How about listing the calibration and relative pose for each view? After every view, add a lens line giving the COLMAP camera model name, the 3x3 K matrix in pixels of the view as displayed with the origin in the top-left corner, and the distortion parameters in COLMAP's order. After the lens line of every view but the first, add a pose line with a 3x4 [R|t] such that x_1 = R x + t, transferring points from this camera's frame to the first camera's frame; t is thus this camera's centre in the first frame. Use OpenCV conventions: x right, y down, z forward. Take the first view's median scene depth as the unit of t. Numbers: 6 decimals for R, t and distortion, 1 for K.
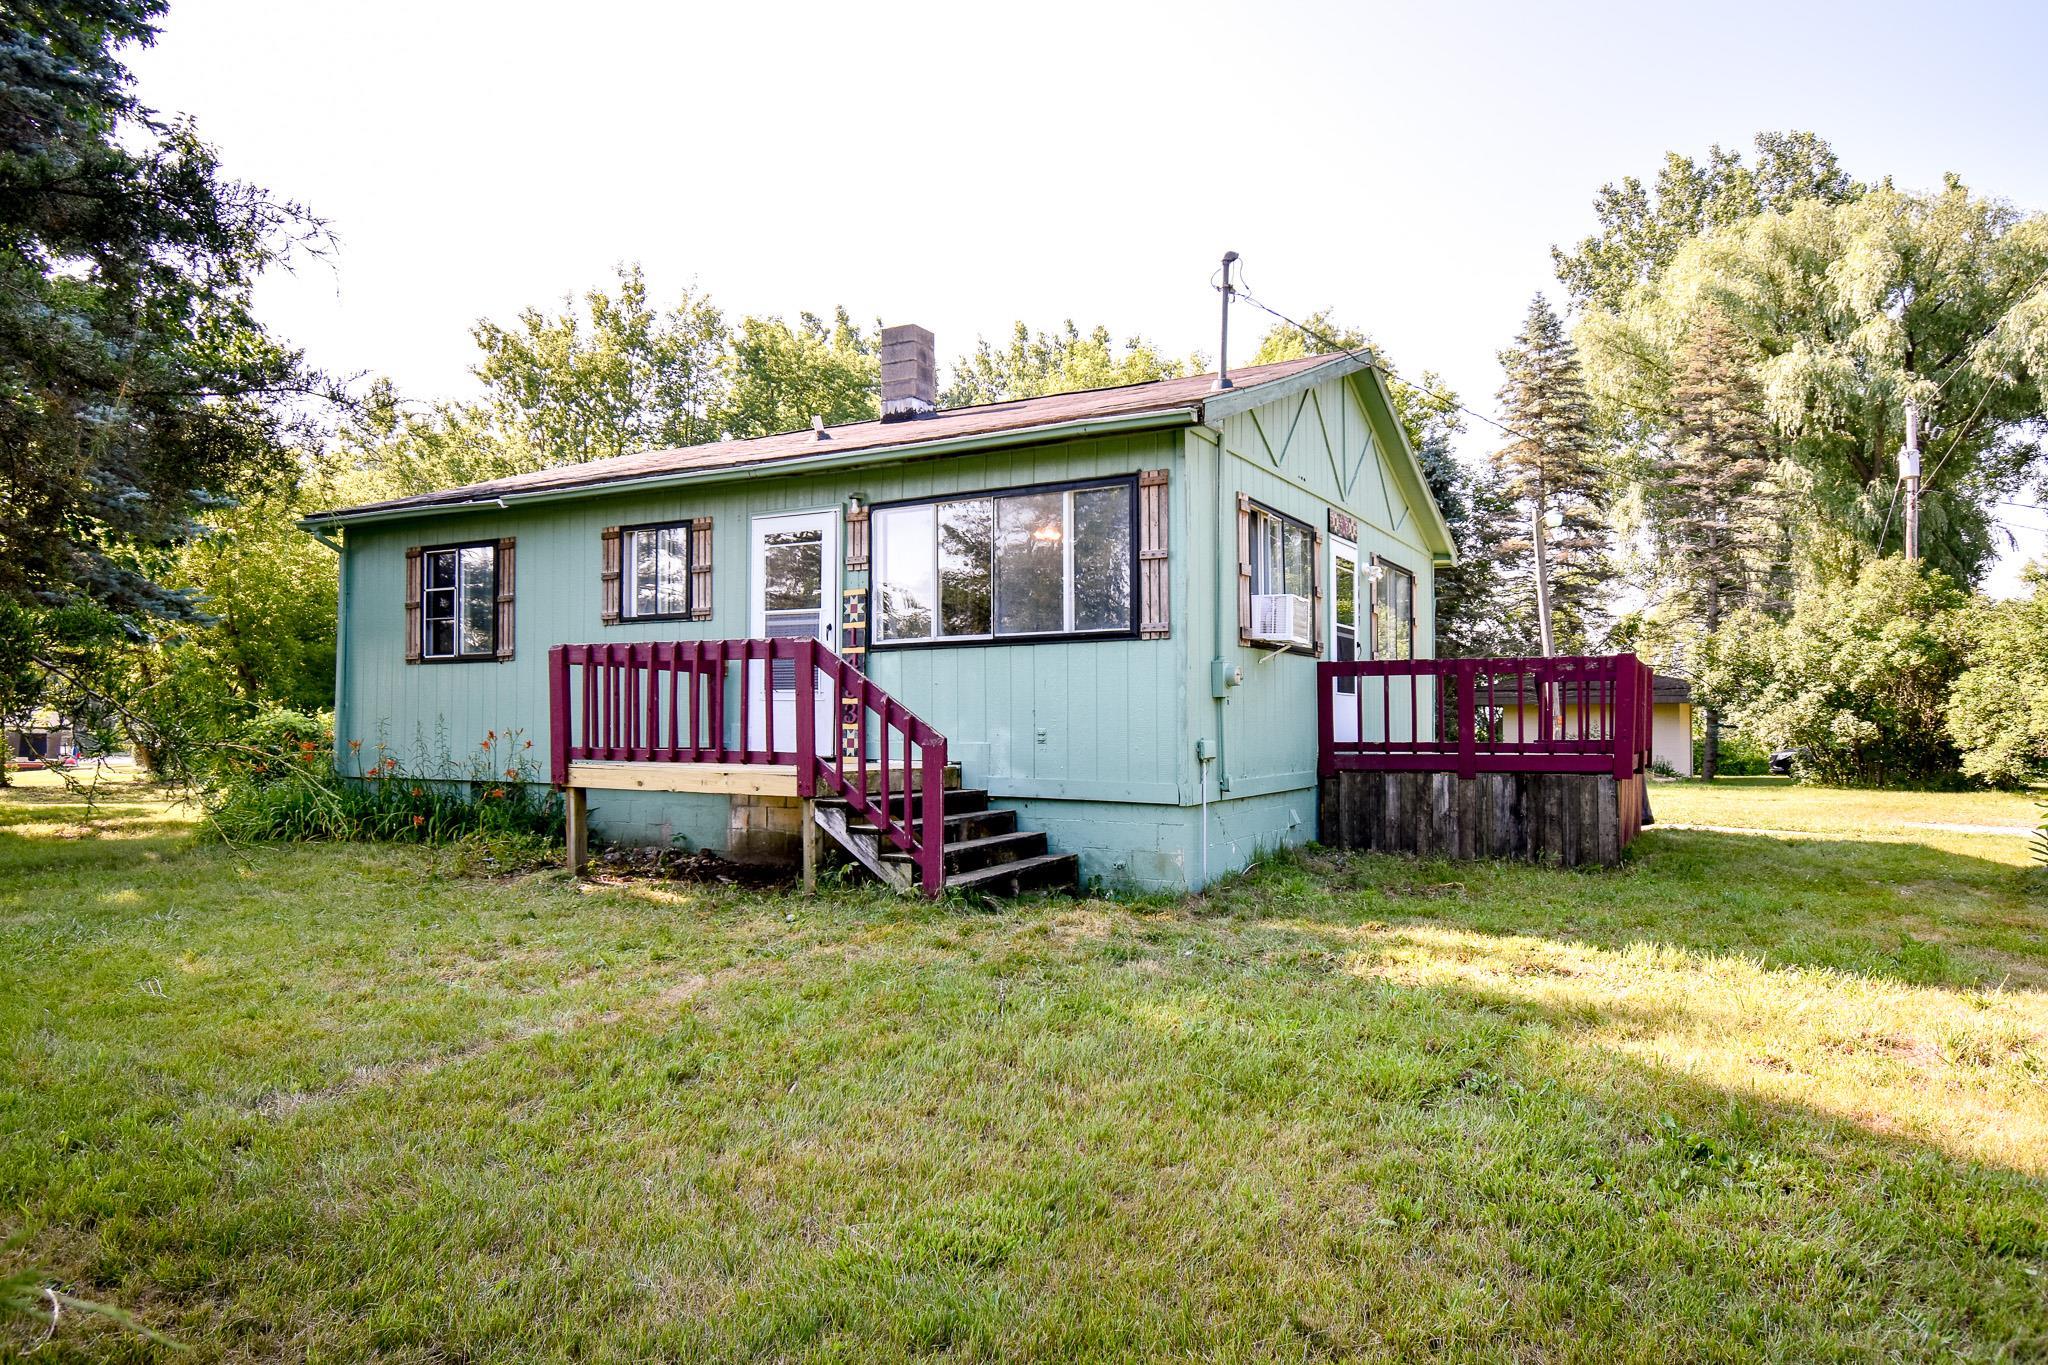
lens RADIAL K [[1278.3, 0, 1024.0], [0, 1278.3, 682.5], [0, 0, 1]] dist [0.000000, -0.000009]
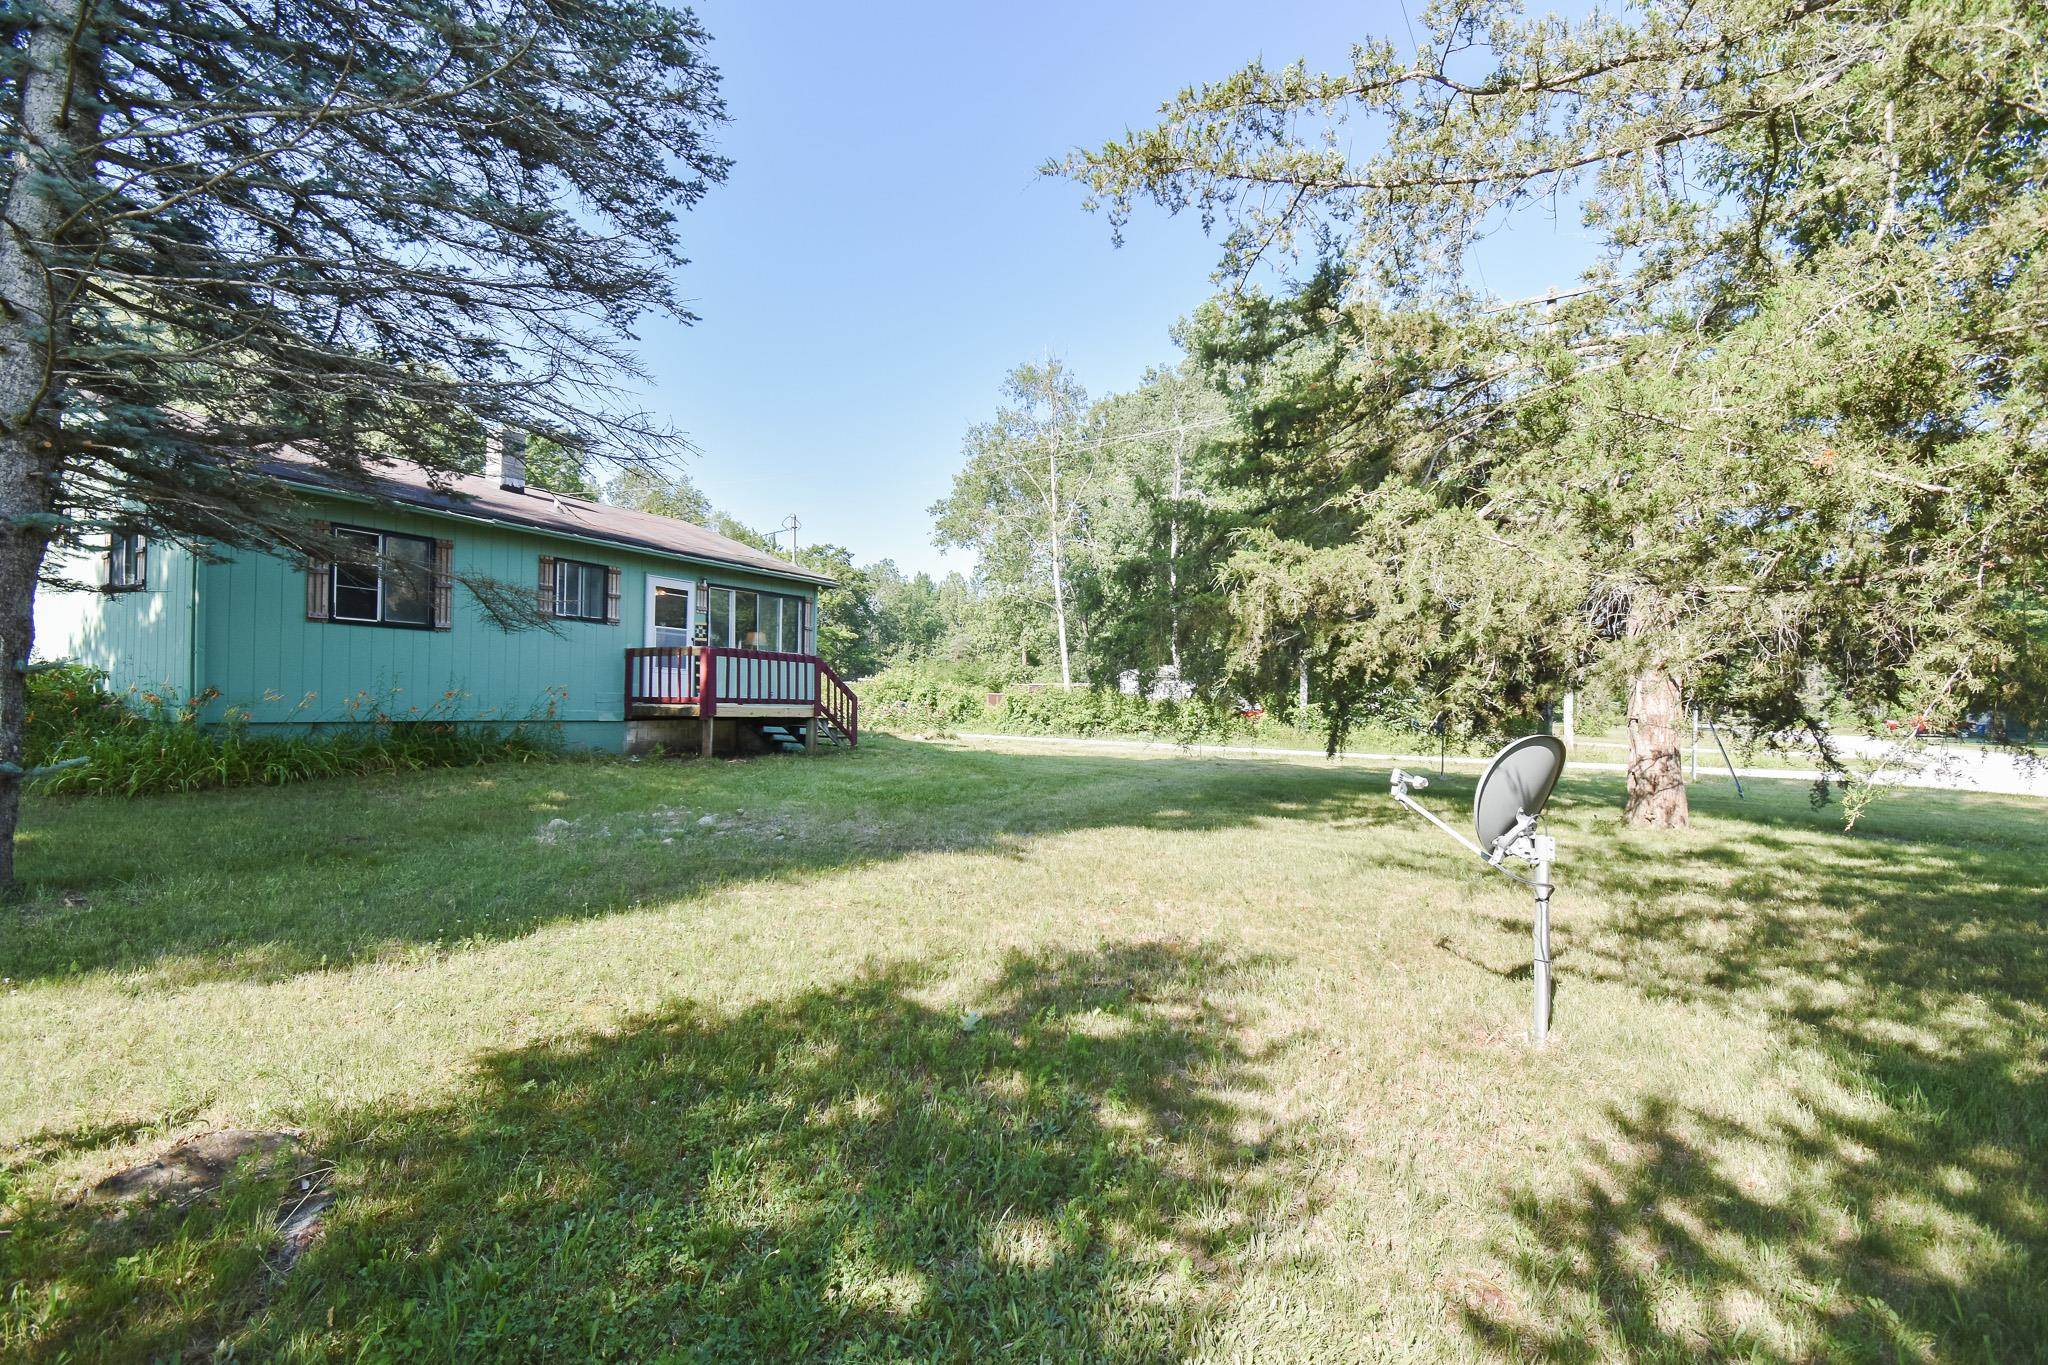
lens RADIAL K [[921.2, 0, 1024.0], [0, 921.2, 682.5], [0, 0, 1]] dist [0.046403, -0.023874]
pose [[-0.046545, 0.021561, 0.998683, -1.597333], [-0.045772, 0.998671, -0.023694, 0.034709], [-0.997867, -0.046814, -0.045496, 0.525836]]
